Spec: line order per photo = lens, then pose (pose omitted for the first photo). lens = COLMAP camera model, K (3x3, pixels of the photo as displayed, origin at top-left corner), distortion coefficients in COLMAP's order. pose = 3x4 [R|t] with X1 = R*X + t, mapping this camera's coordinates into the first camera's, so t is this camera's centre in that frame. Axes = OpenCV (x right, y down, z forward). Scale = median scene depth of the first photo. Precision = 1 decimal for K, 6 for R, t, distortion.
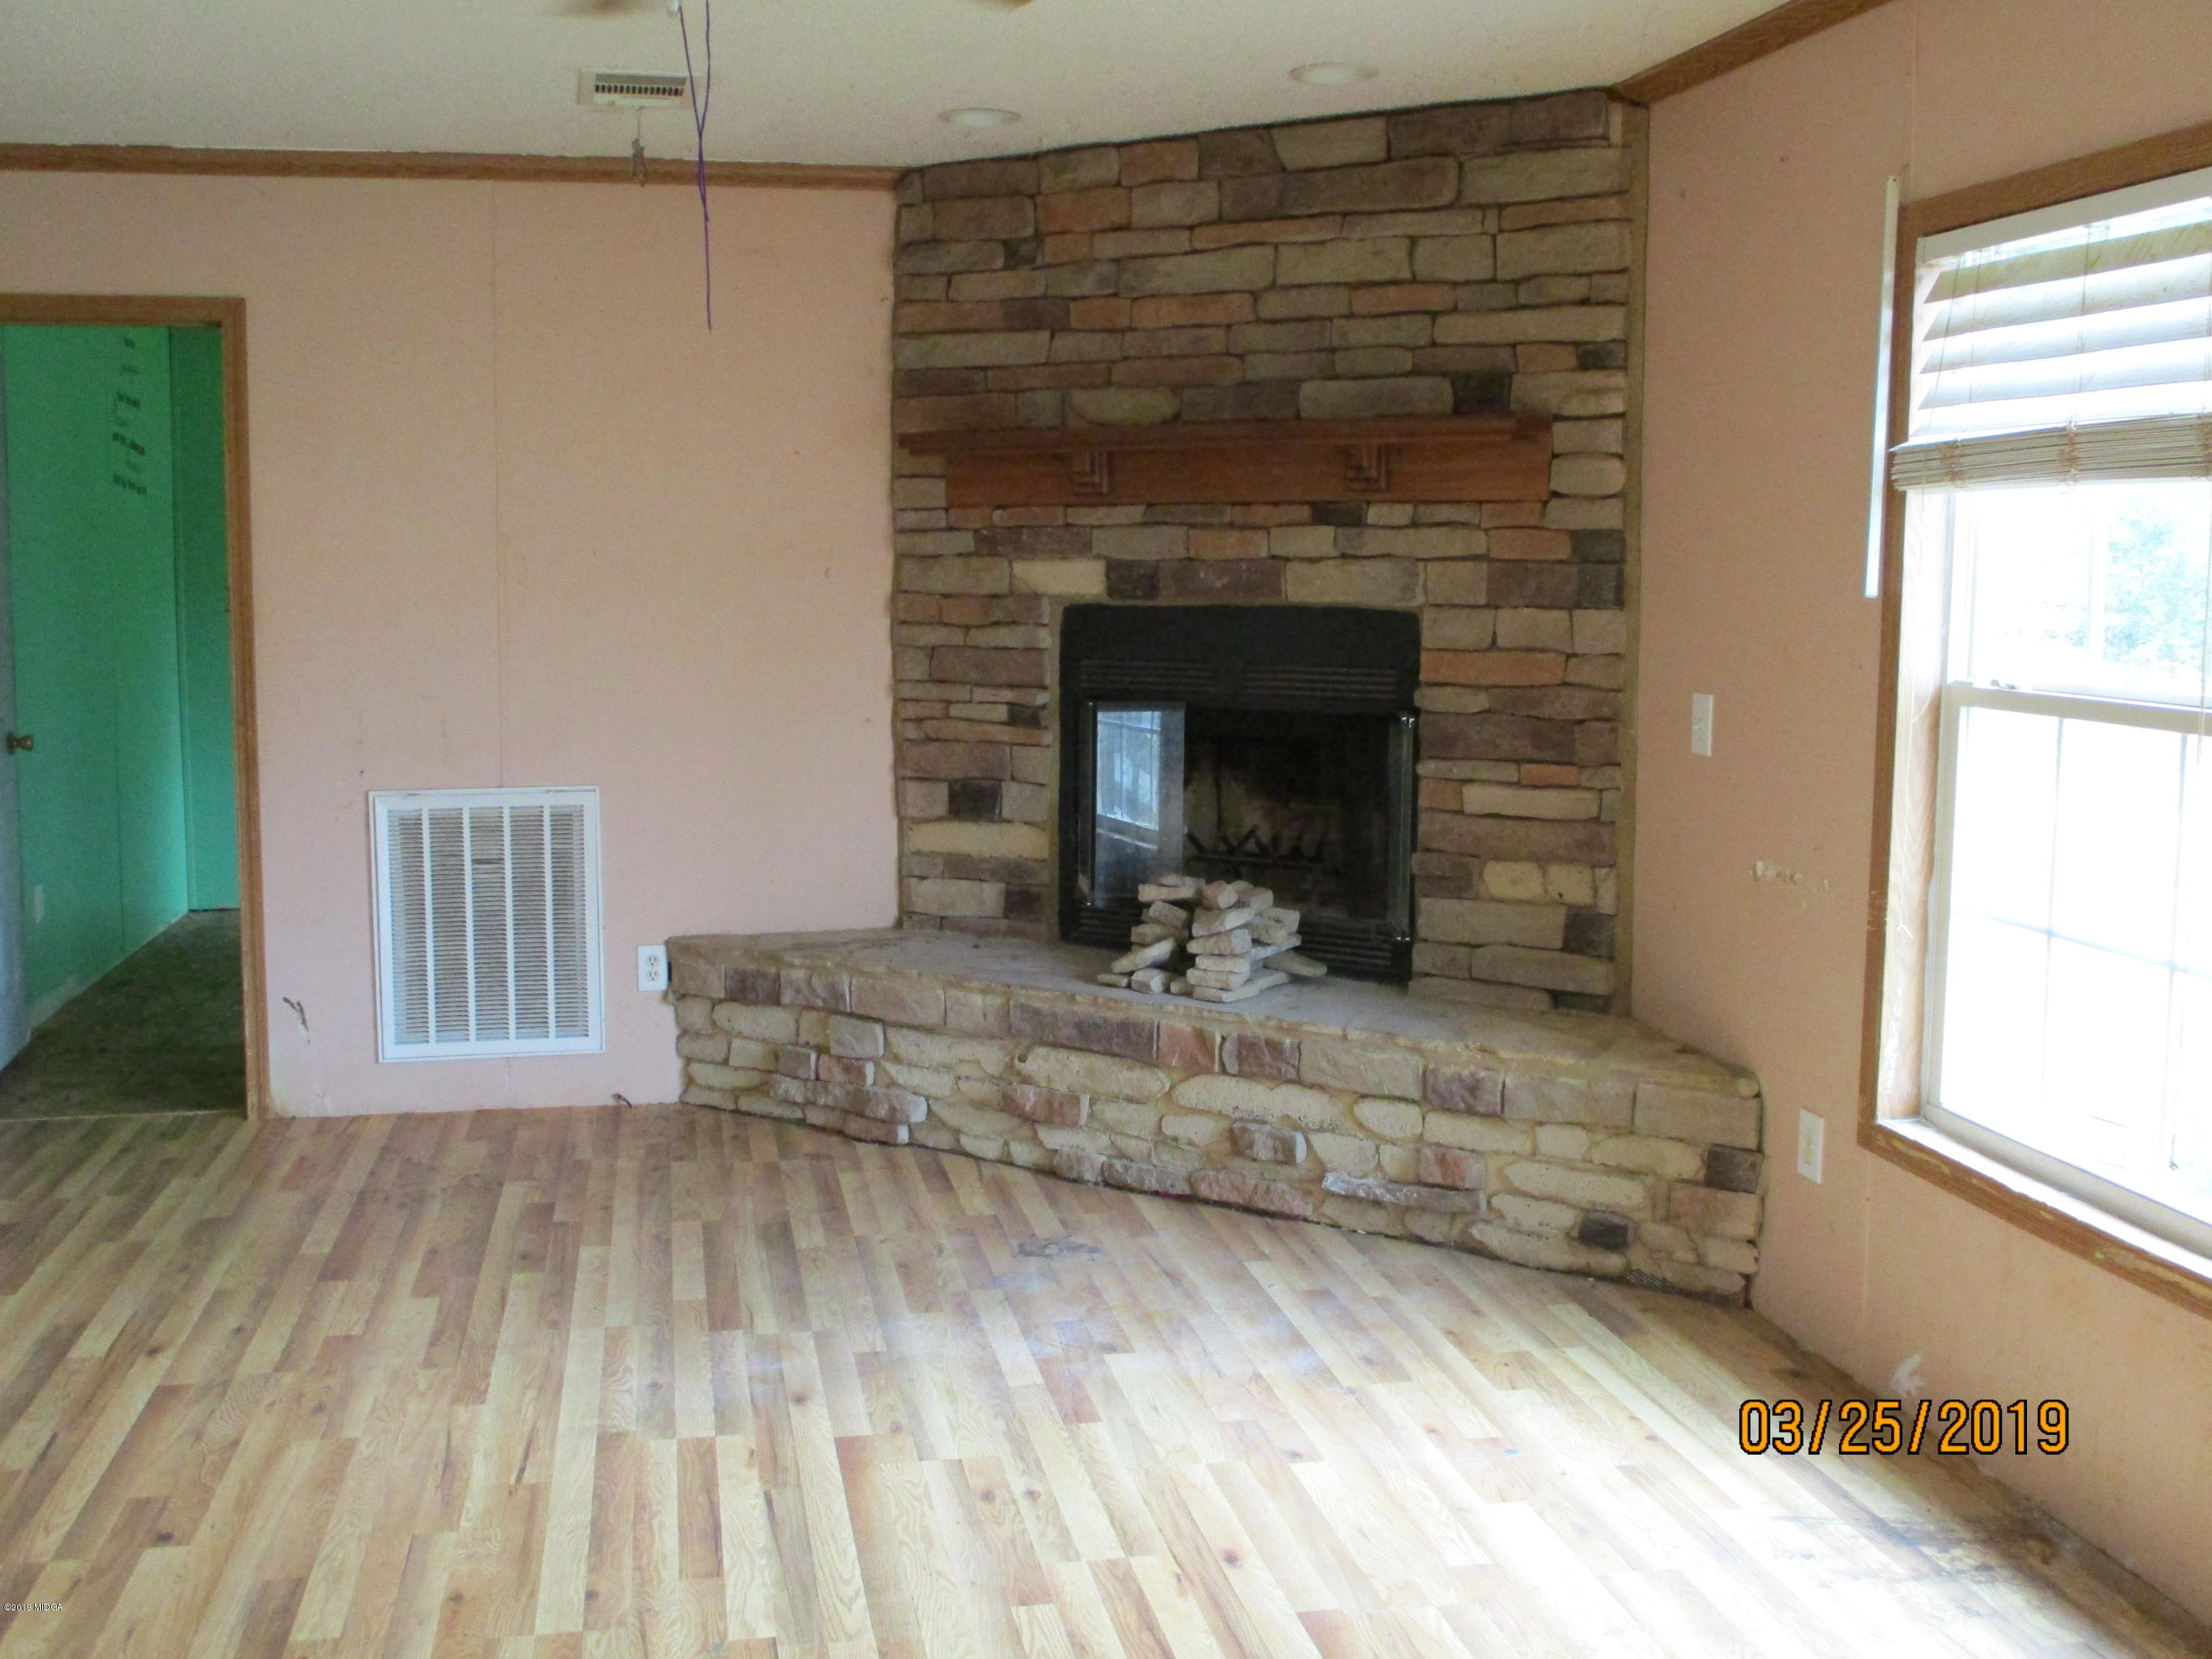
lens RADIAL K [[2228.0, 0, 1191.4], [0, 2228.0, 777.4], [0, 0, 1]] dist [-0.155669, 0.015898]
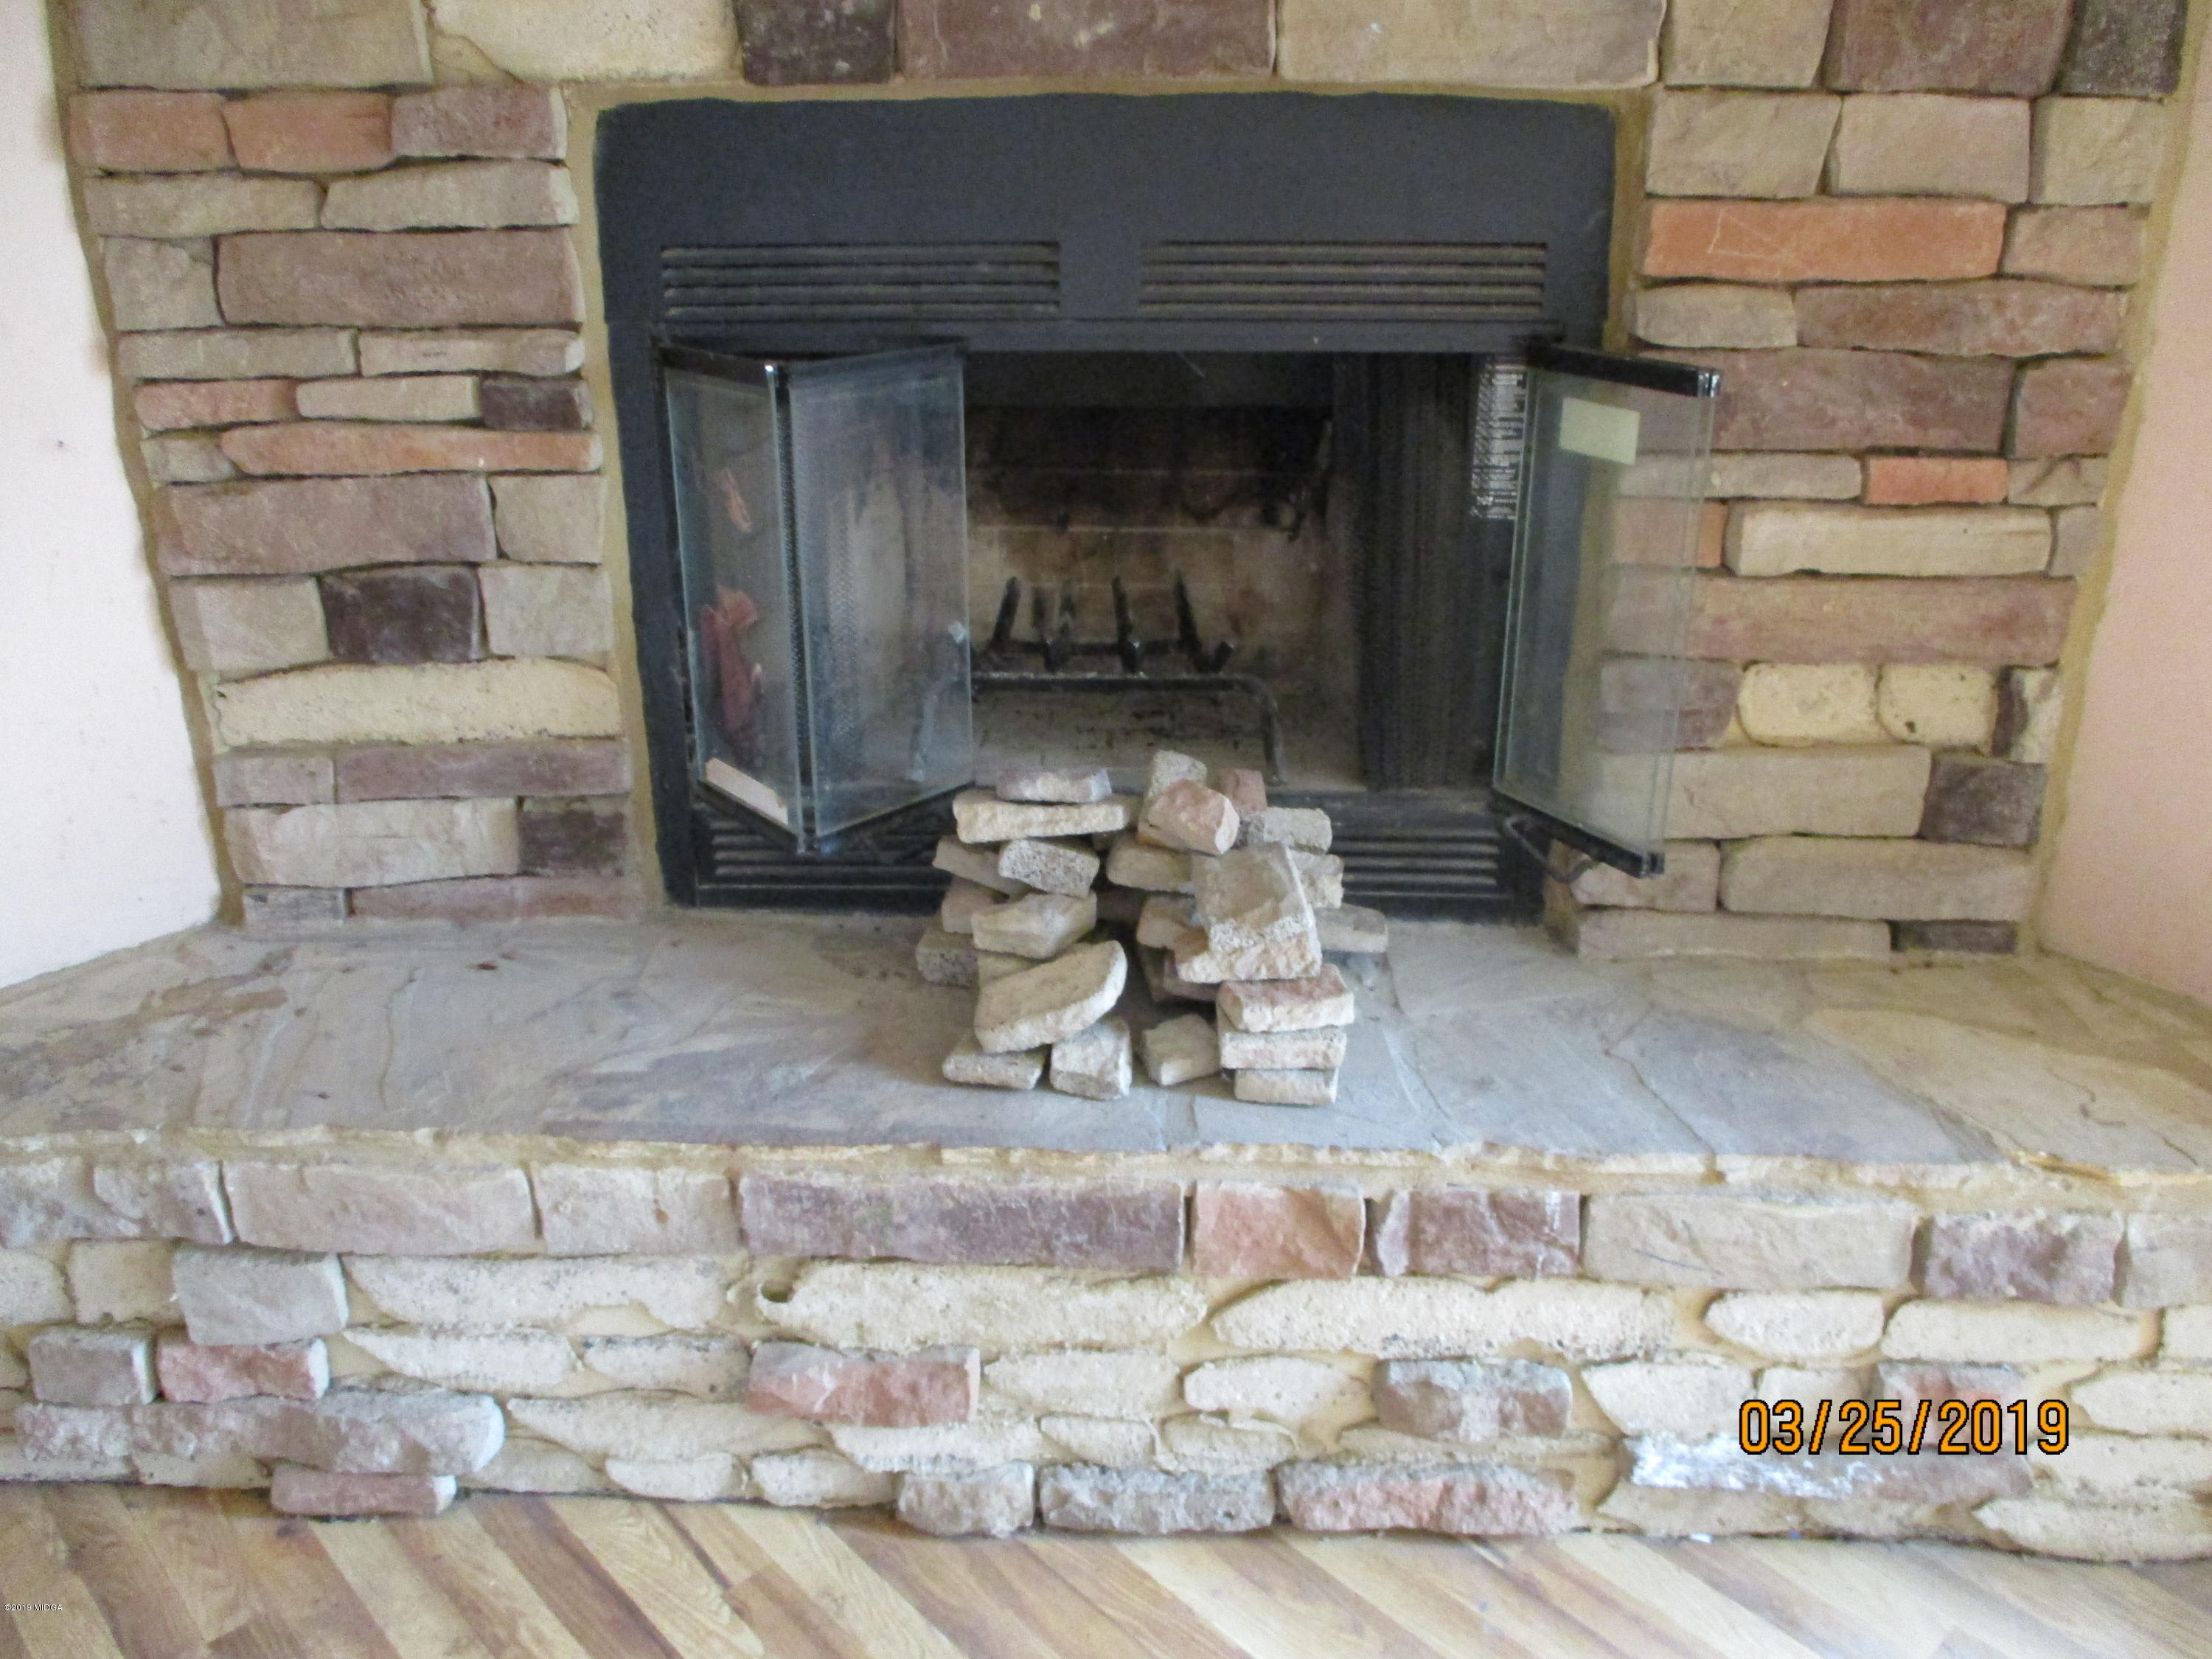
lens RADIAL K [[1839.1, 0, 1106.9], [0, 1839.1, 786.1], [0, 0, 1]] dist [-0.005441, -0.049804]
pose [[0.865283, -0.190905, 0.463510, -0.163200], [0.052936, 0.954273, 0.294213, -0.057715], [-0.498482, -0.230041, 0.835821, 0.715383]]
